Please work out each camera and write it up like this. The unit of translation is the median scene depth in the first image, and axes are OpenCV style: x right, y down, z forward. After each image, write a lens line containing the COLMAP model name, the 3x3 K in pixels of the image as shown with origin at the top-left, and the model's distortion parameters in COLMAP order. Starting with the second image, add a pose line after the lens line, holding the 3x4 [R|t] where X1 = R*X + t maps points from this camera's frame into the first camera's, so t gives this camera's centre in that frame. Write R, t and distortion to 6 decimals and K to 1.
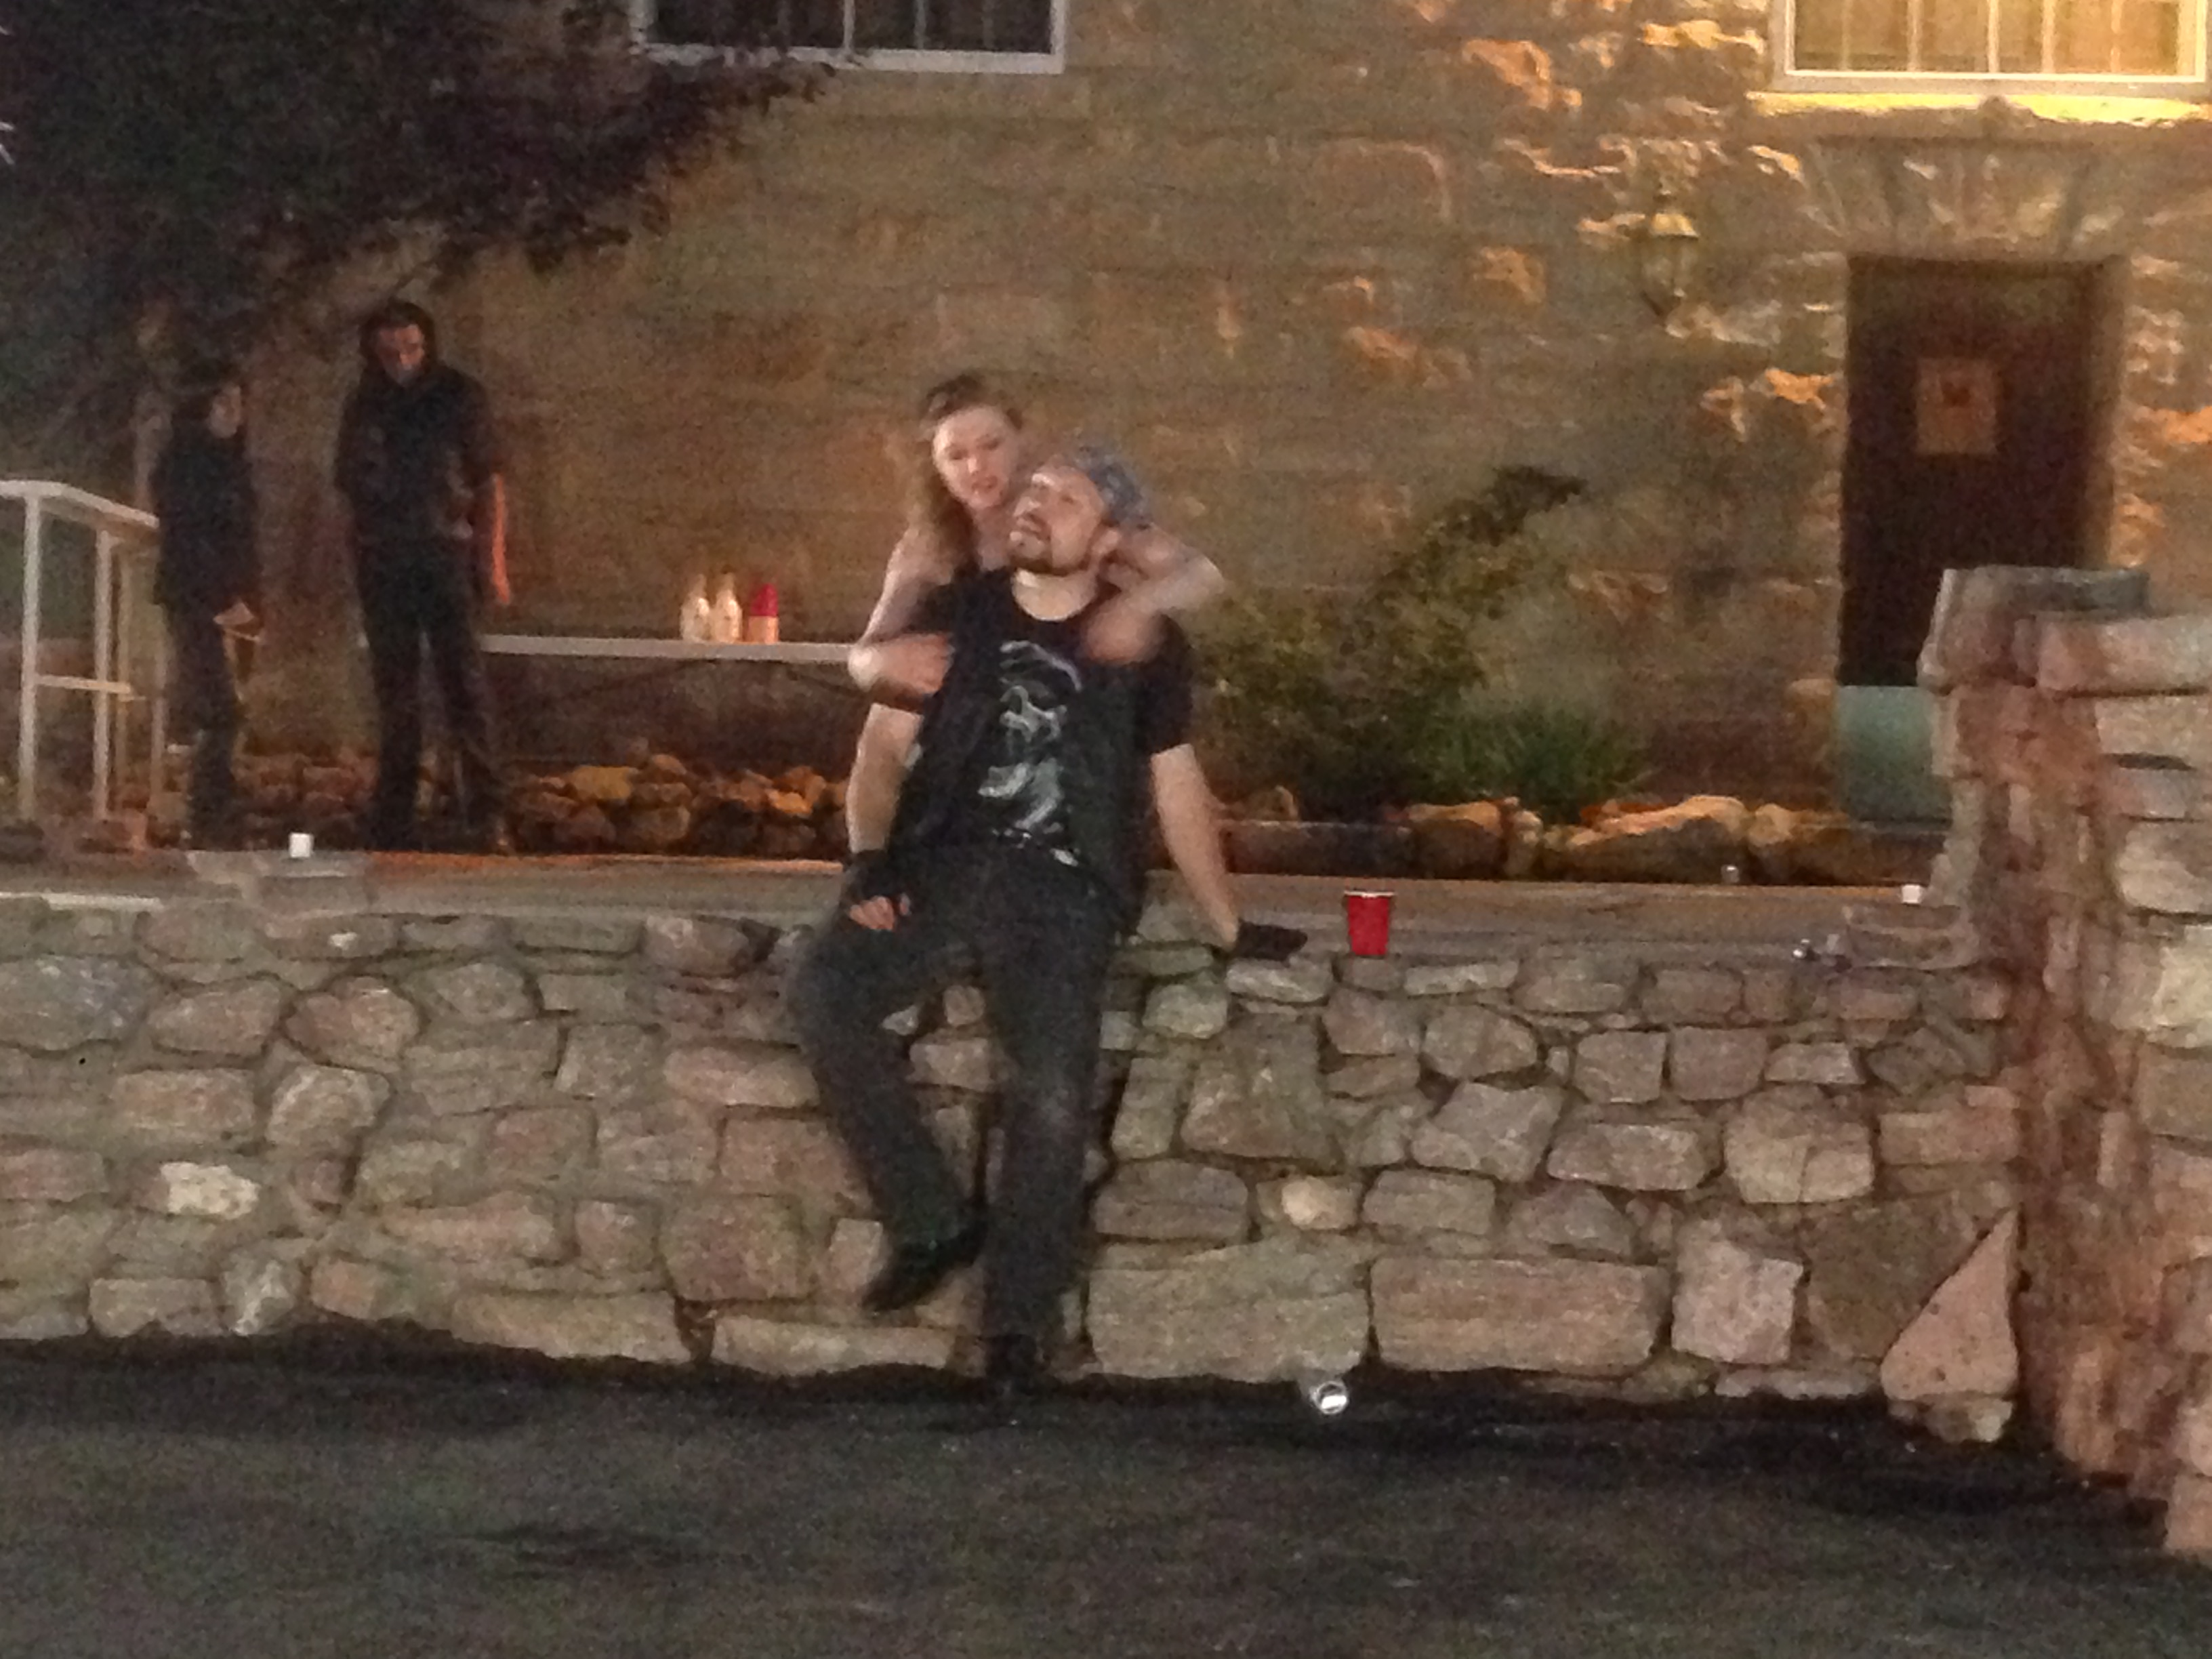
lens RADIAL K [[4995.8, 0, 1107.3], [0, 4995.8, 825.4], [0, 0, 1]] dist [0.048591, 0.000000]
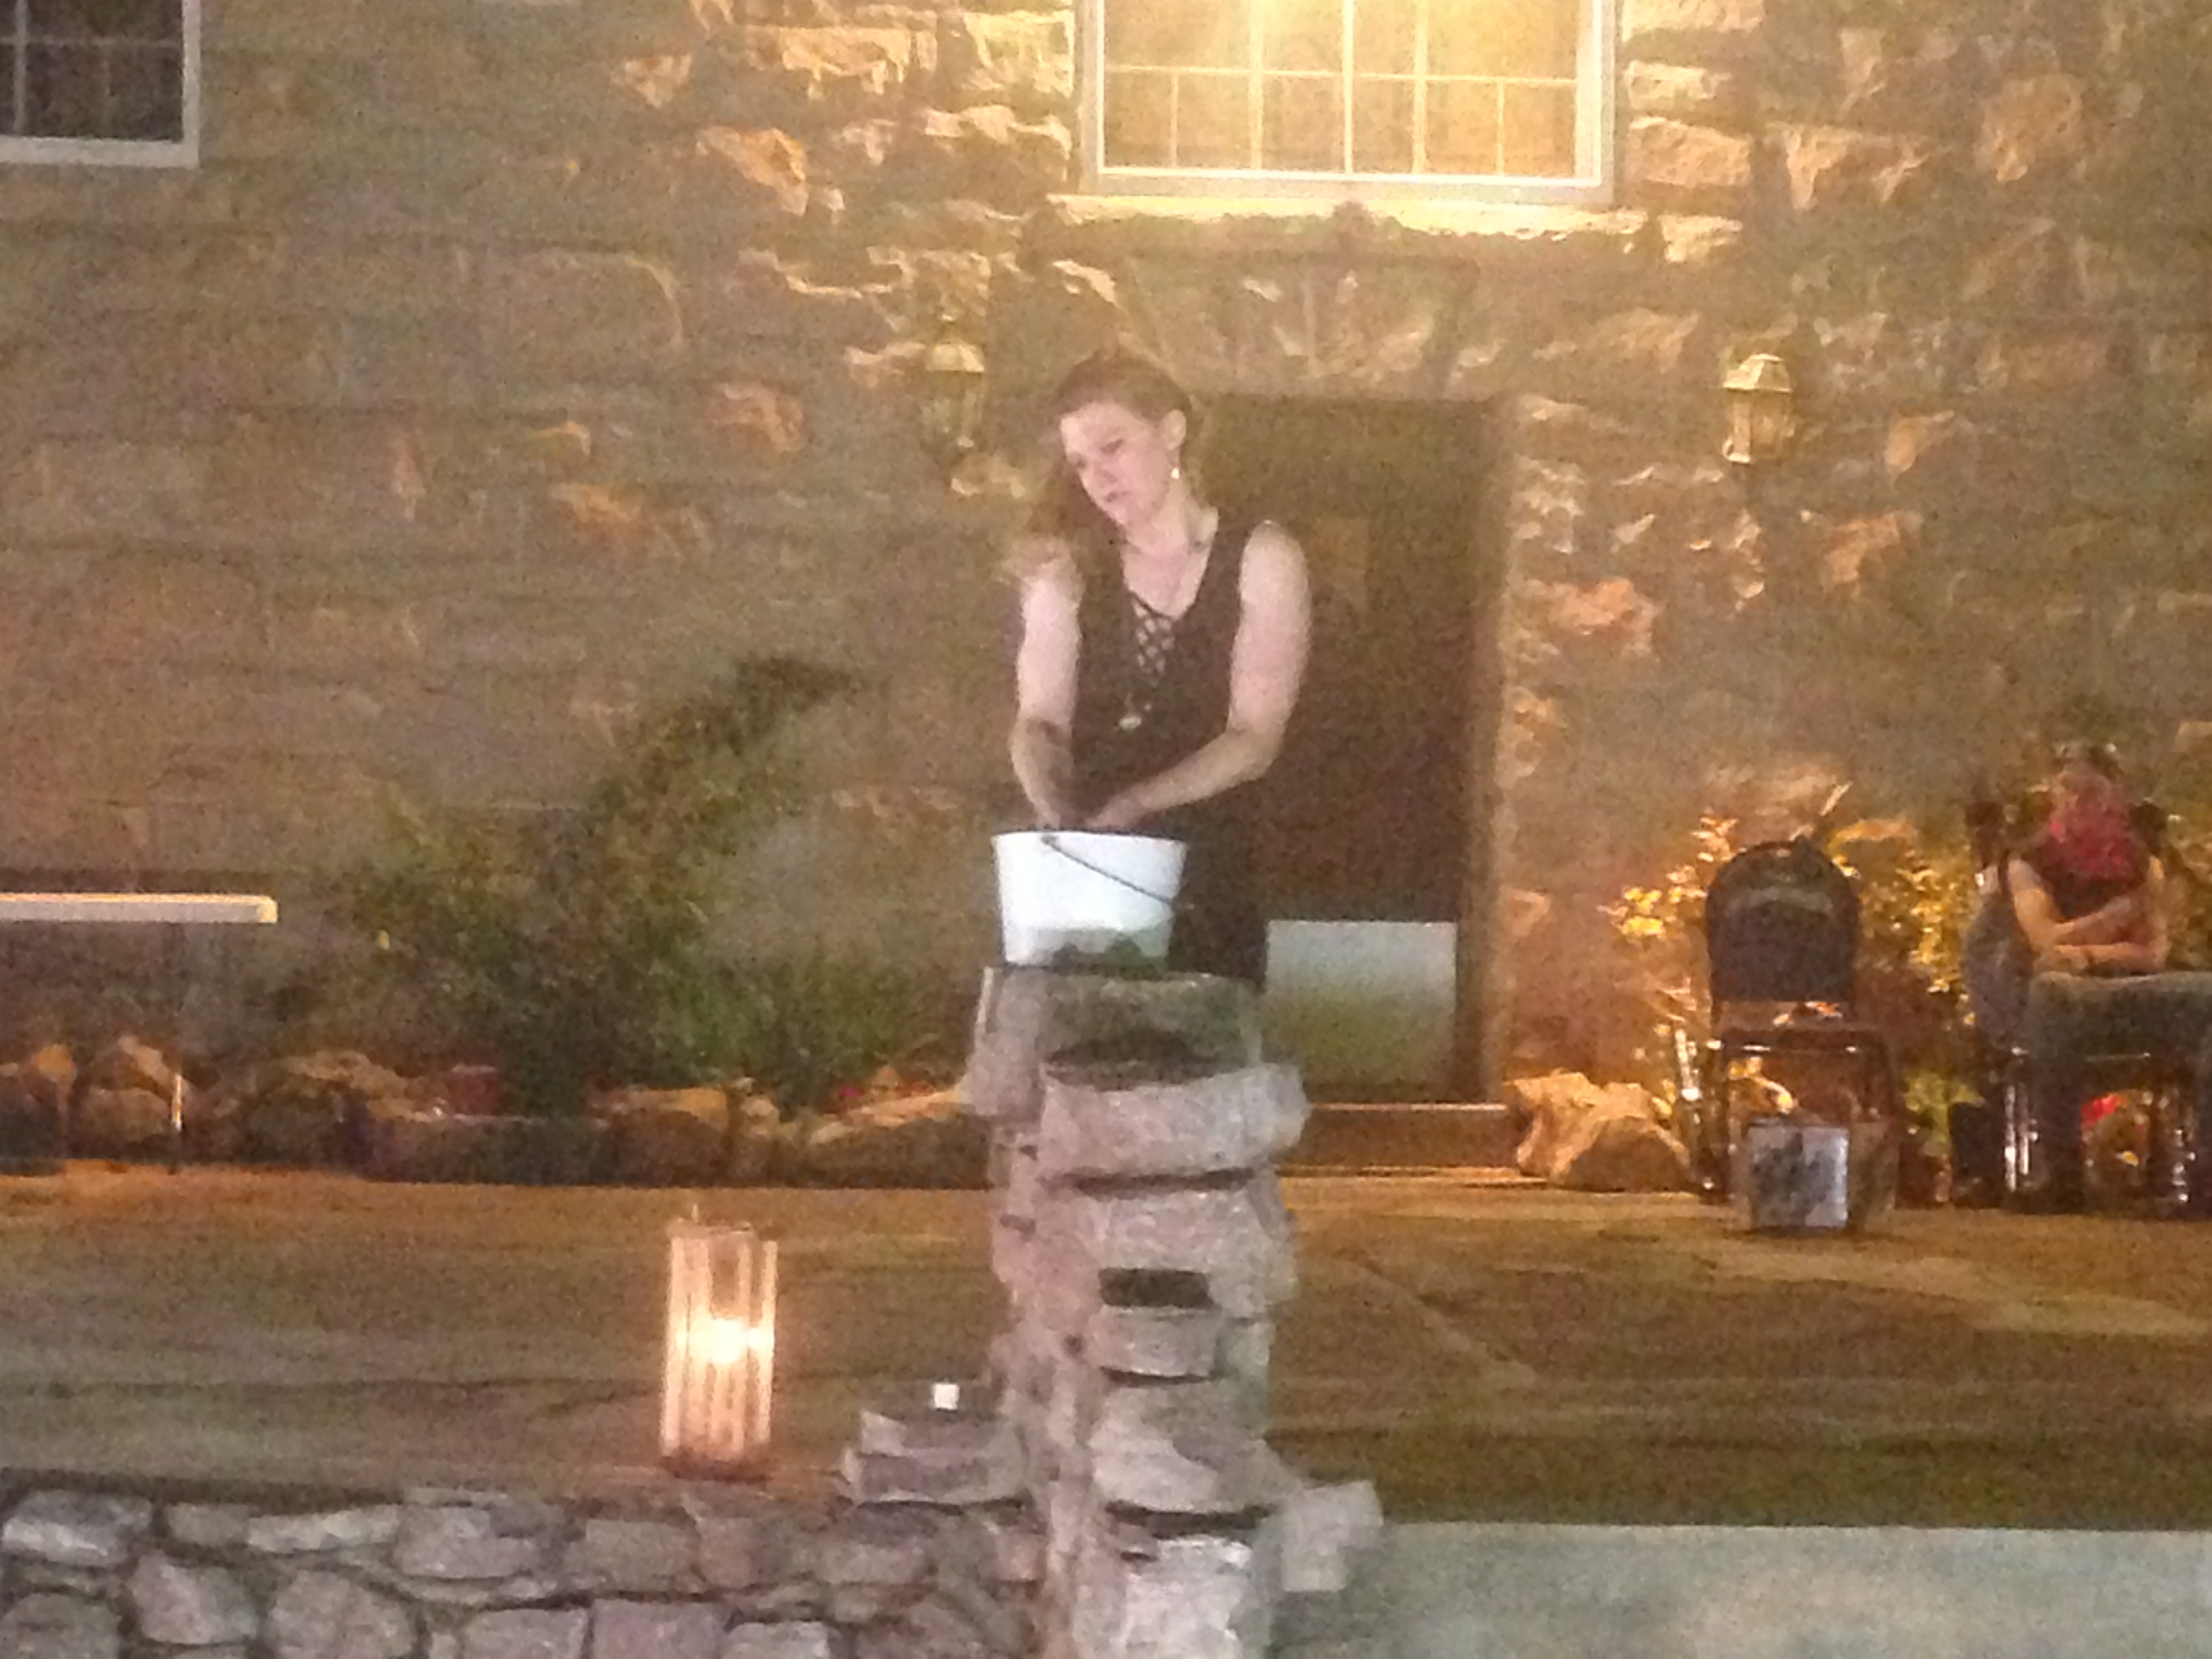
lens RADIAL K [[5782.7, 0, 1165.5], [0, 5782.7, 794.0], [0, 0, 1]] dist [-0.010846, 0.000000]
pose [[0.996070, -0.005853, 0.088373, 0.089362], [0.007274, 0.999849, -0.015773, -0.048479], [-0.088267, 0.016353, 0.995963, 0.092977]]
